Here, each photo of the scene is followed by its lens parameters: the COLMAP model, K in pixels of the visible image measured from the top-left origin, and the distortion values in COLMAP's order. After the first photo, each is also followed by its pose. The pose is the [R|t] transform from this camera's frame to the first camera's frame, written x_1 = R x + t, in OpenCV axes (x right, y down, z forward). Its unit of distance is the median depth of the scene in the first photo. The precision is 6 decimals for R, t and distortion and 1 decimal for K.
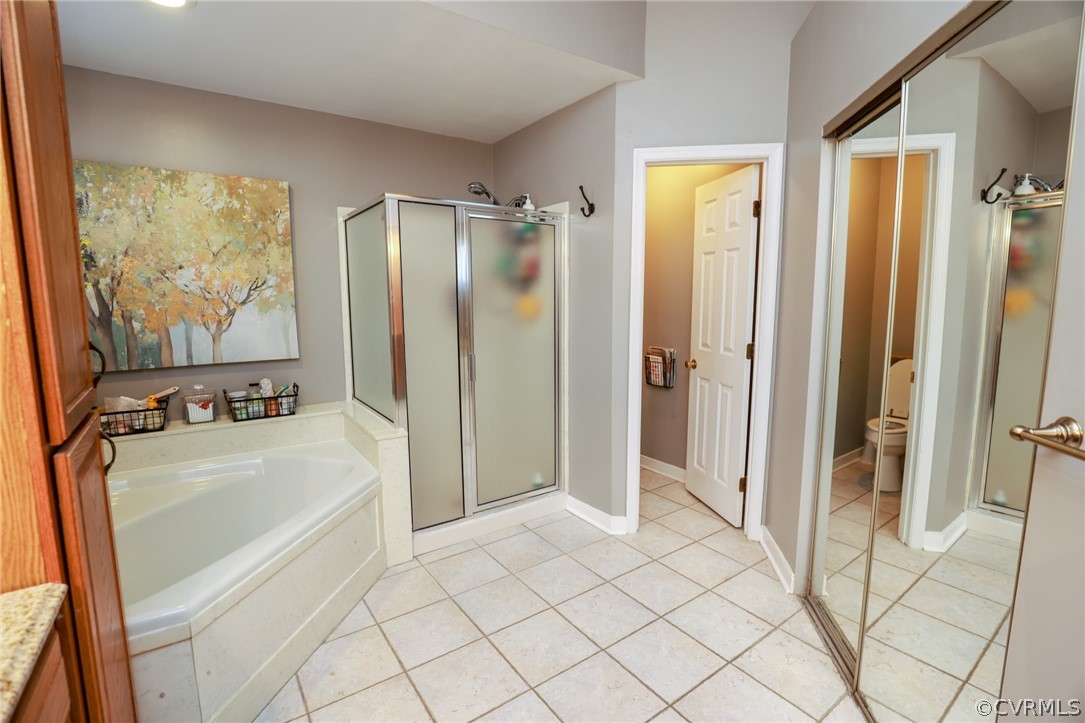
lens RADIAL K [[494.1, 0, 549.0], [0, 494.1, 362.2], [0, 0, 1]] dist [-0.032190, 0.002858]
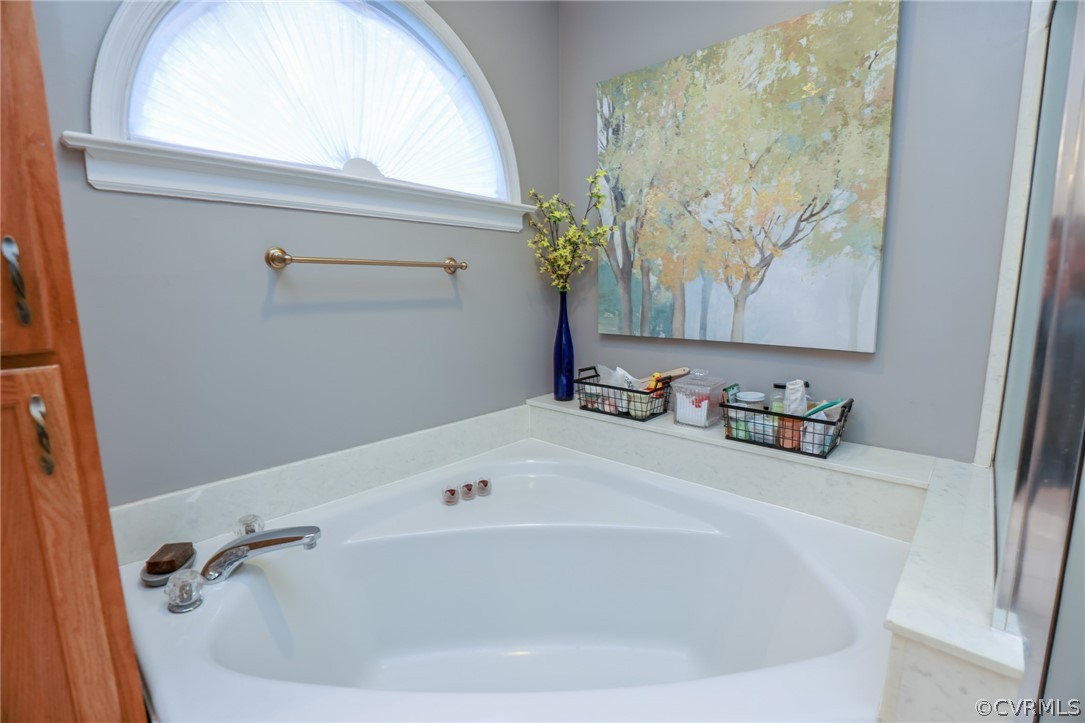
lens RADIAL K [[494.1, 0, 549.0], [0, 494.1, 362.2], [0, 0, 1]] dist [-0.032190, 0.002858]
pose [[0.208723, 0.147205, -0.966833, -0.107441], [-0.122858, 0.984722, 0.123406, -0.022266], [0.970227, 0.093025, 0.223620, 0.646383]]
